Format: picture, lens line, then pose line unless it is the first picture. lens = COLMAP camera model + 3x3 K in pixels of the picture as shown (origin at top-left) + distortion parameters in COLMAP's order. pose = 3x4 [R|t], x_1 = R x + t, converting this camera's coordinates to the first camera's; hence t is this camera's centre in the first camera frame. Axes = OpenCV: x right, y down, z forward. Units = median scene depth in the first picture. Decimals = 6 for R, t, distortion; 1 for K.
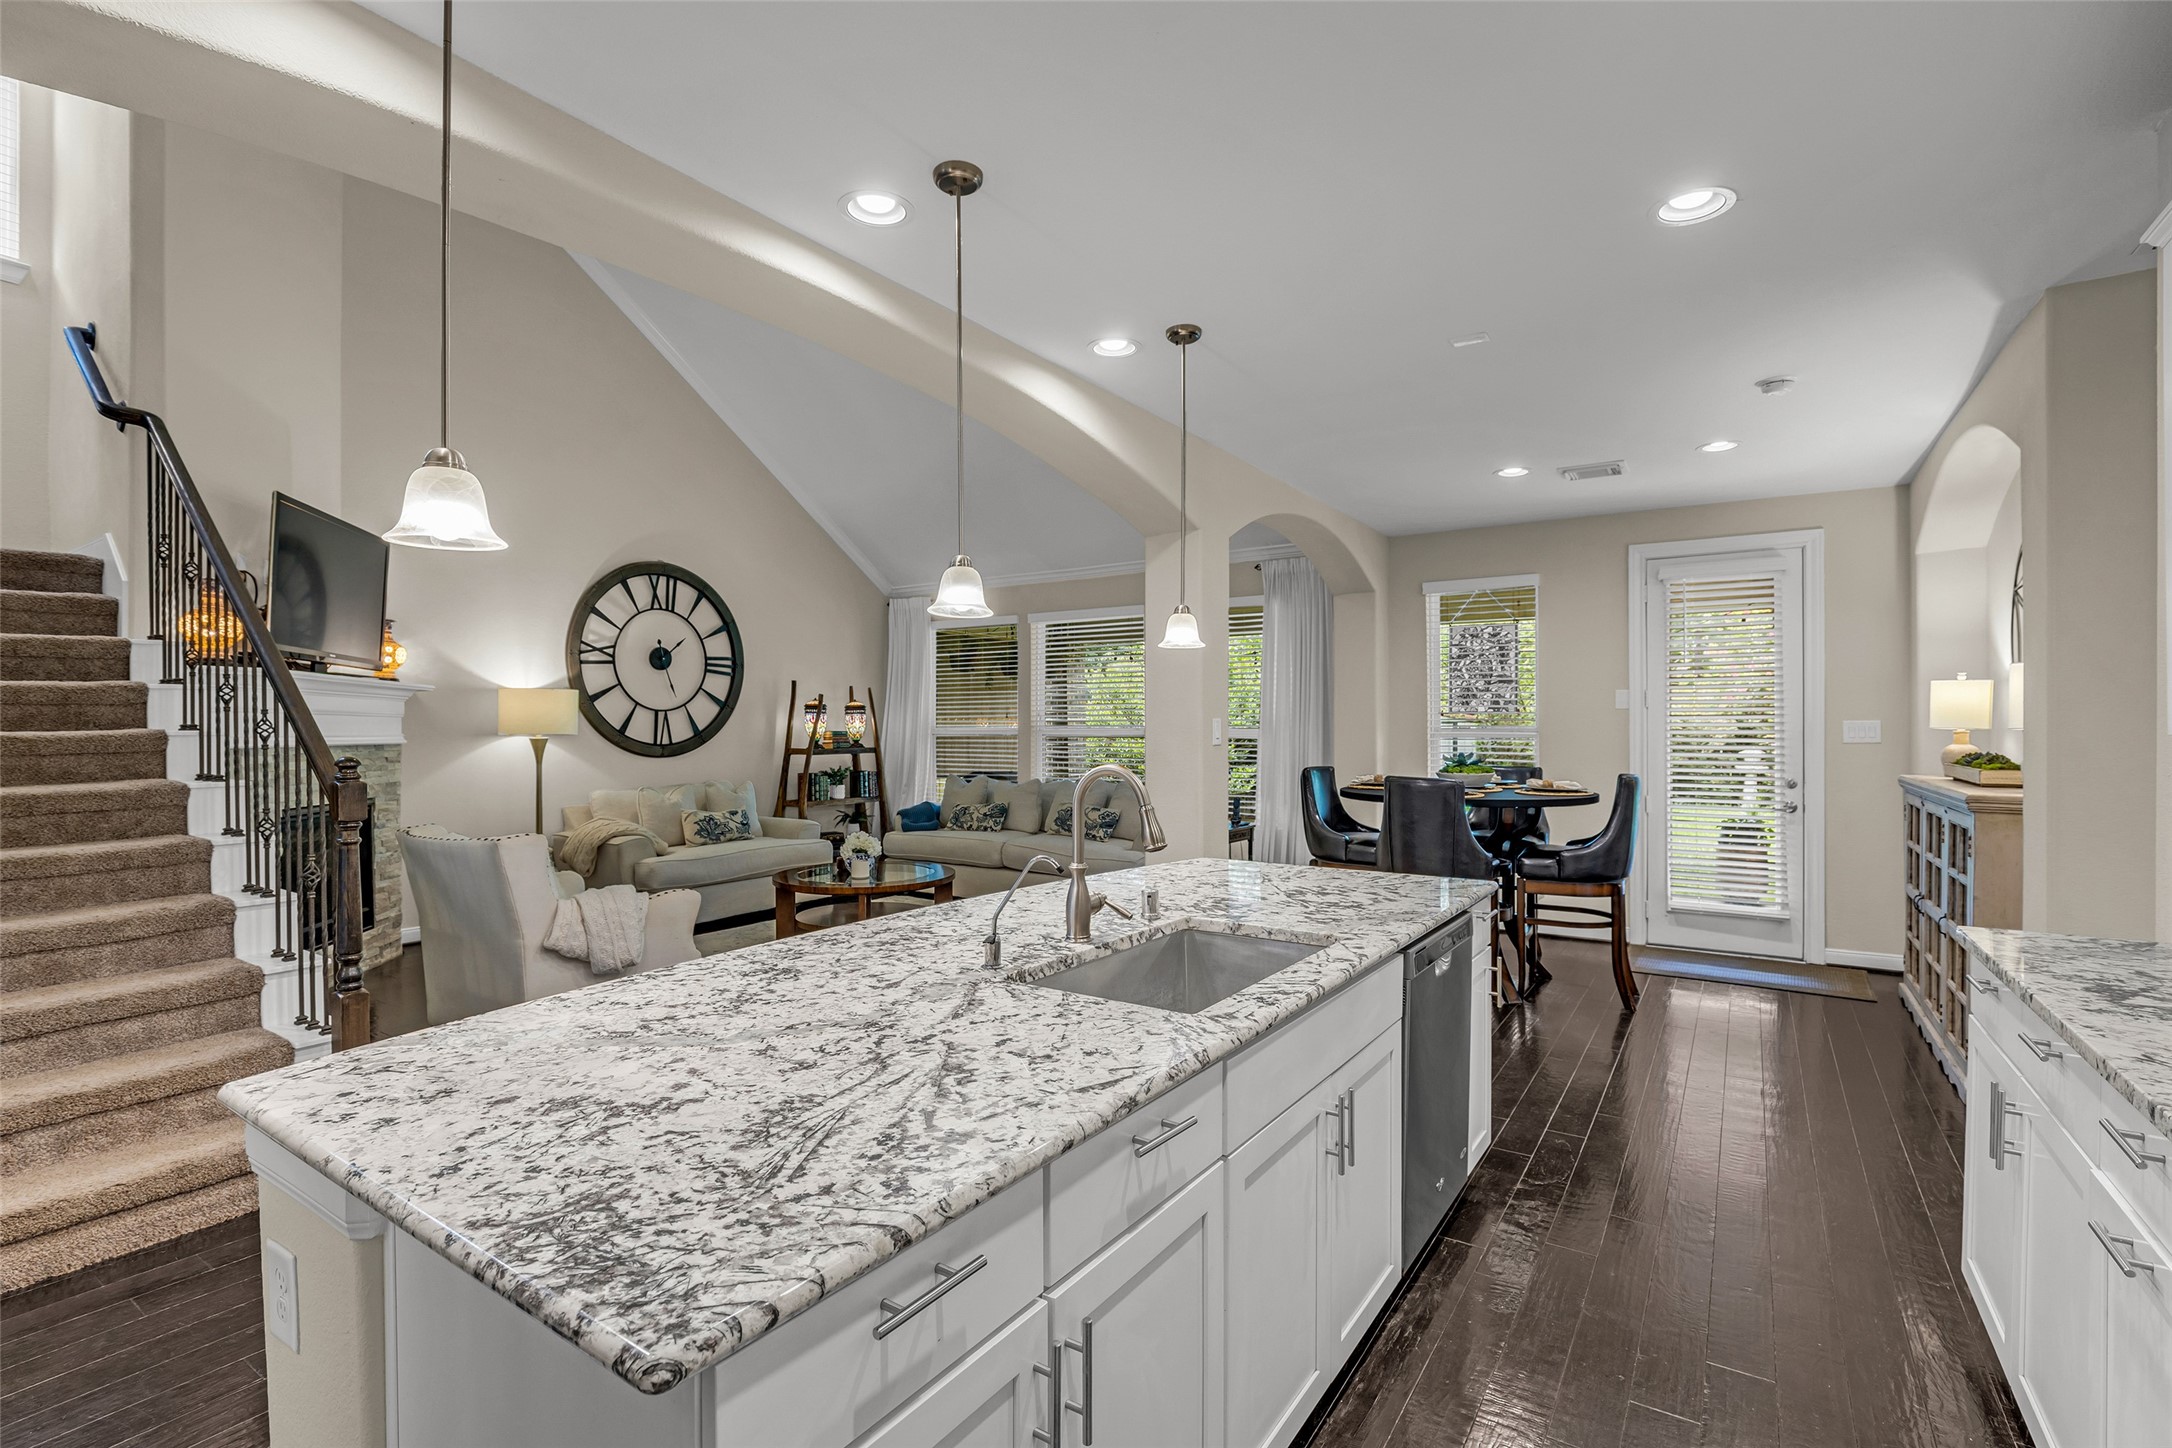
lens RADIAL K [[989.1, 0, 1080.8], [0, 989.1, 730.9], [0, 0, 1]] dist [-0.018206, 0.005068]
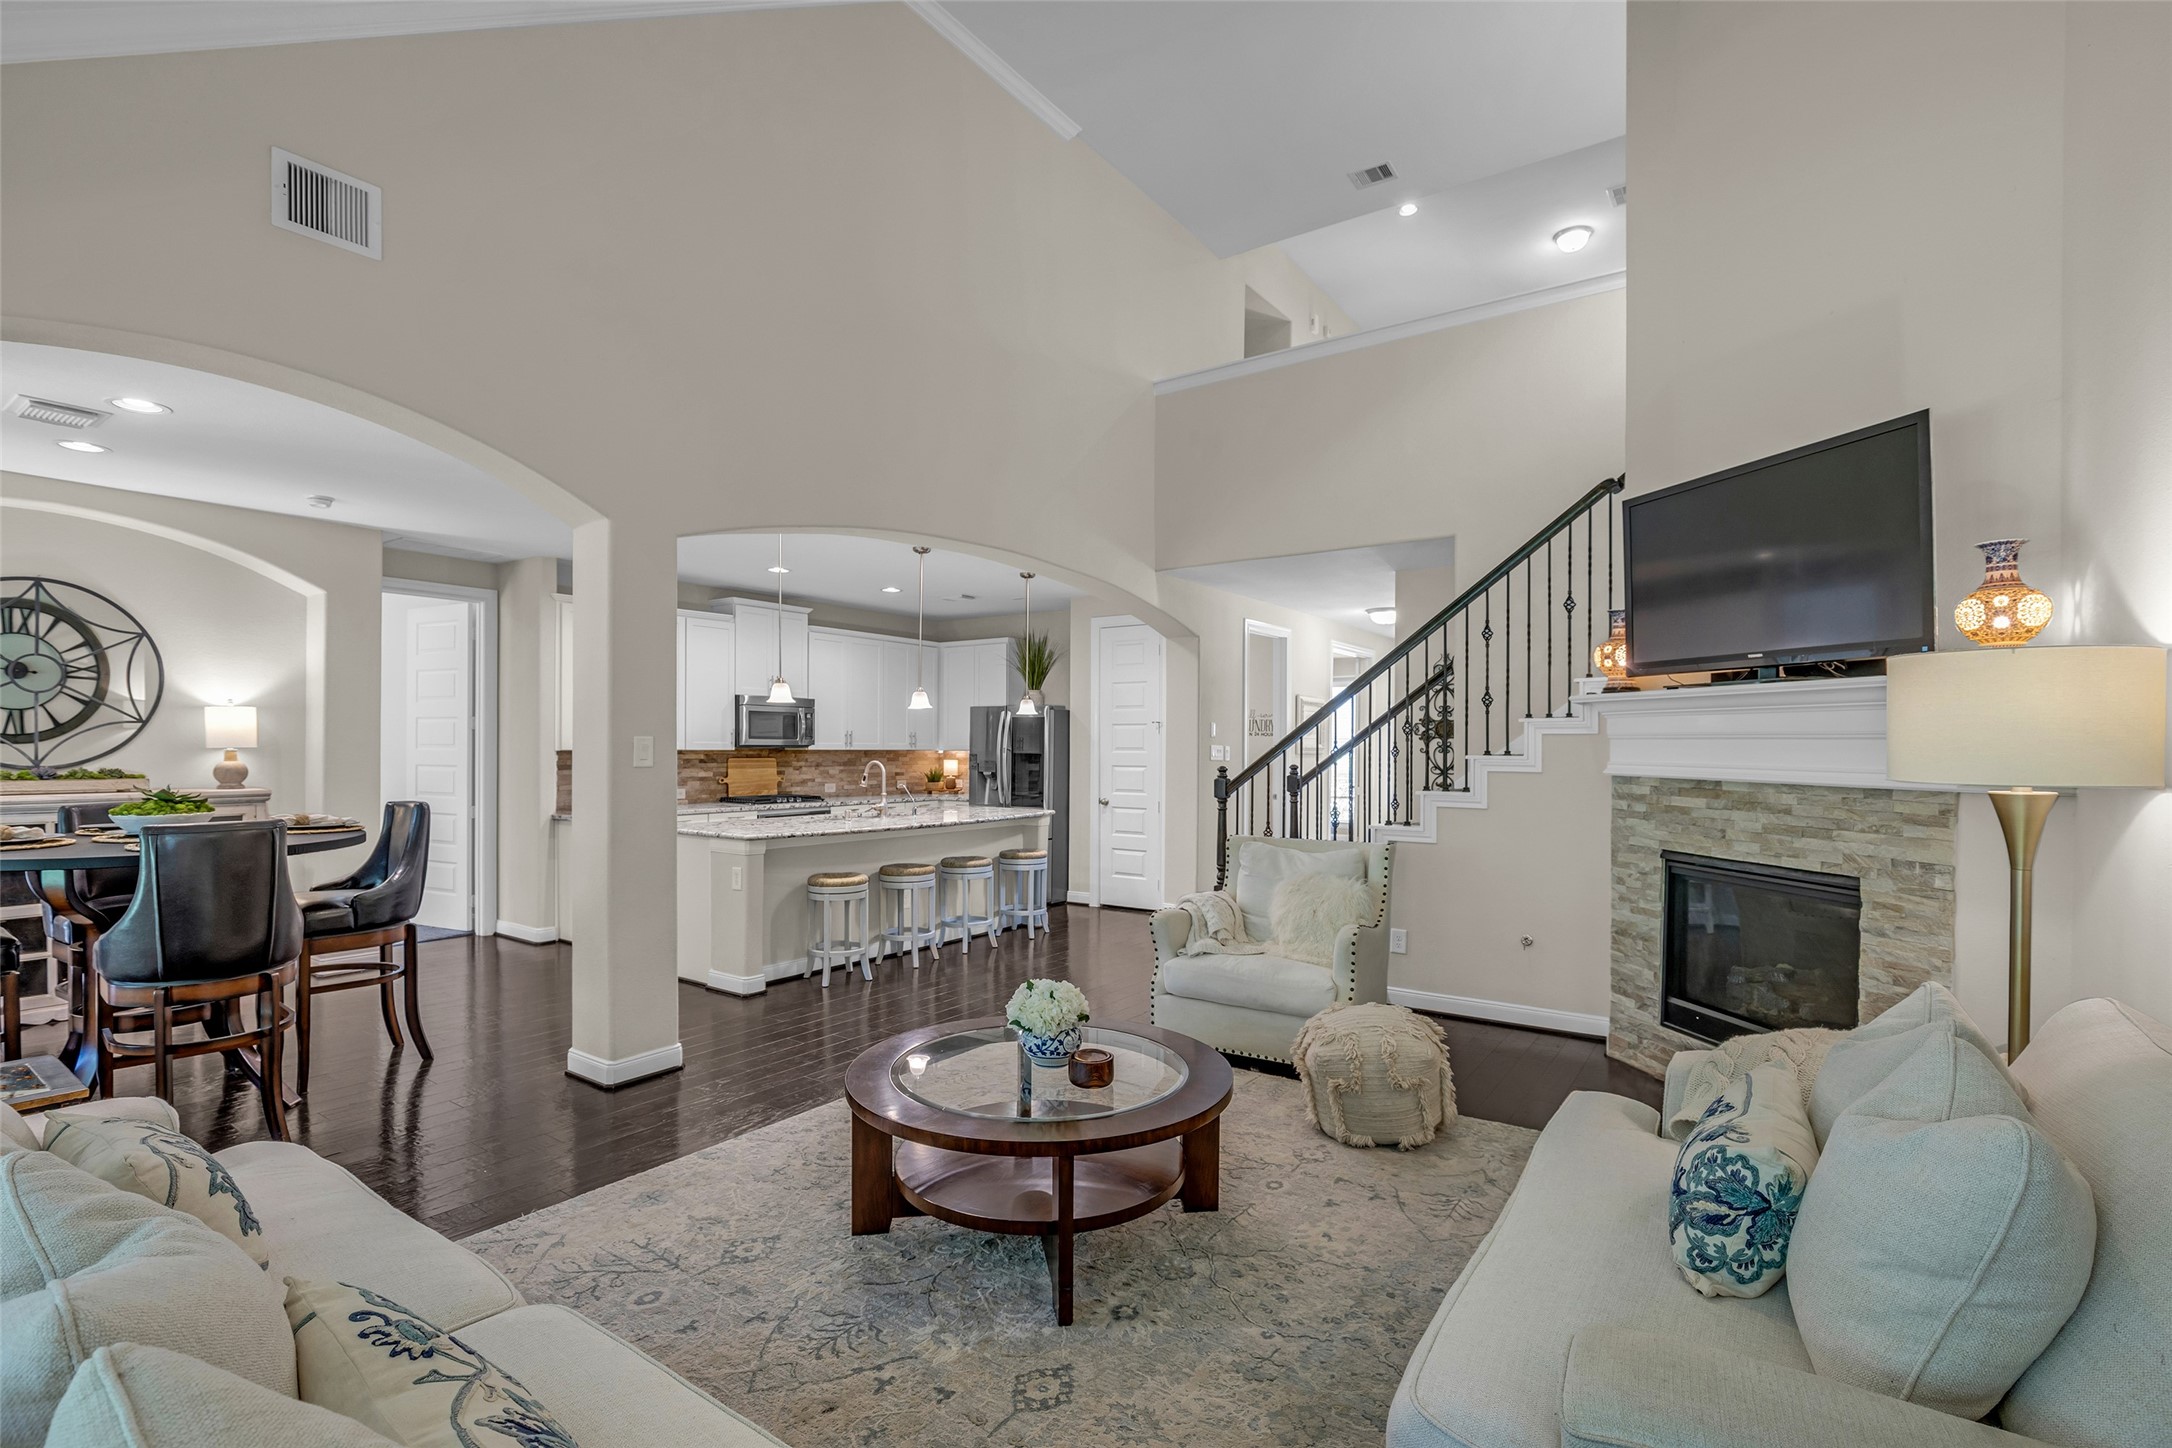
lens RADIAL K [[989.1, 0, 1075.7], [0, 989.1, 745.3], [0, 0, 1]] dist [-0.018206, 0.005068]
pose [[-0.999628, -0.003915, 0.026988, -0.247777], [-0.003802, 0.999984, 0.004265, -0.010743], [-0.027005, 0.004161, -0.999627, 1.477185]]
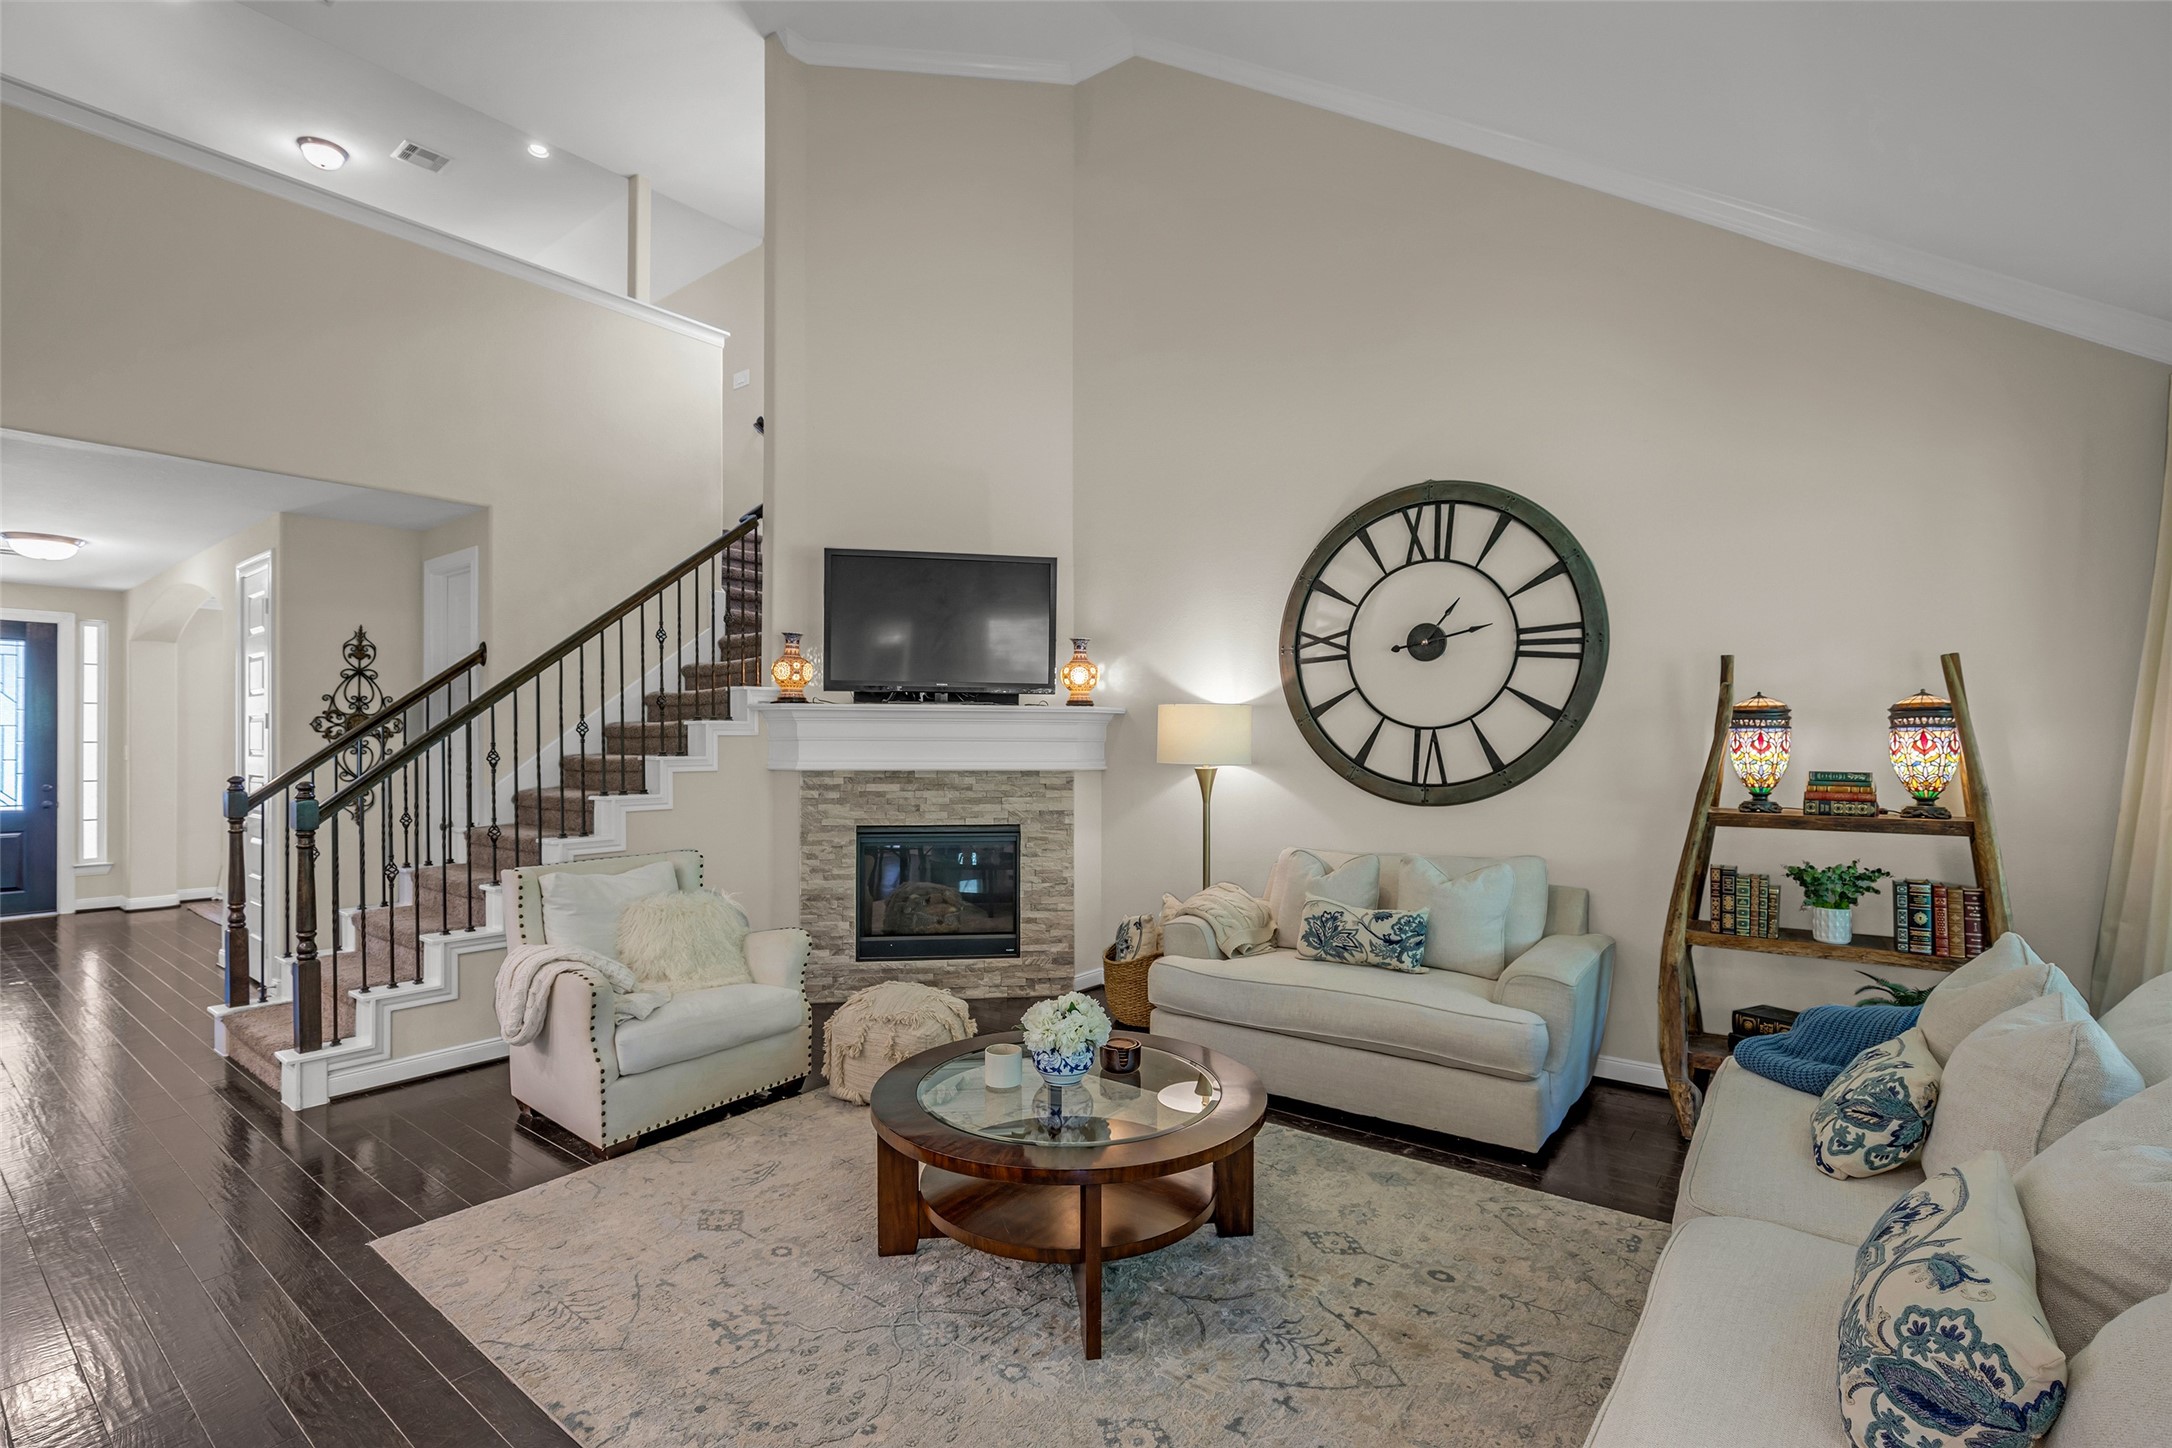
lens RADIAL K [[989.1, 0, 1080.8], [0, 989.1, 734.1], [0, 0, 1]] dist [-0.018206, 0.005068]
pose [[-0.065979, -0.004362, -0.997811, 0.240699], [-0.004551, 0.999981, -0.004071, -0.017025], [0.997811, 0.004272, -0.065998, 1.041858]]
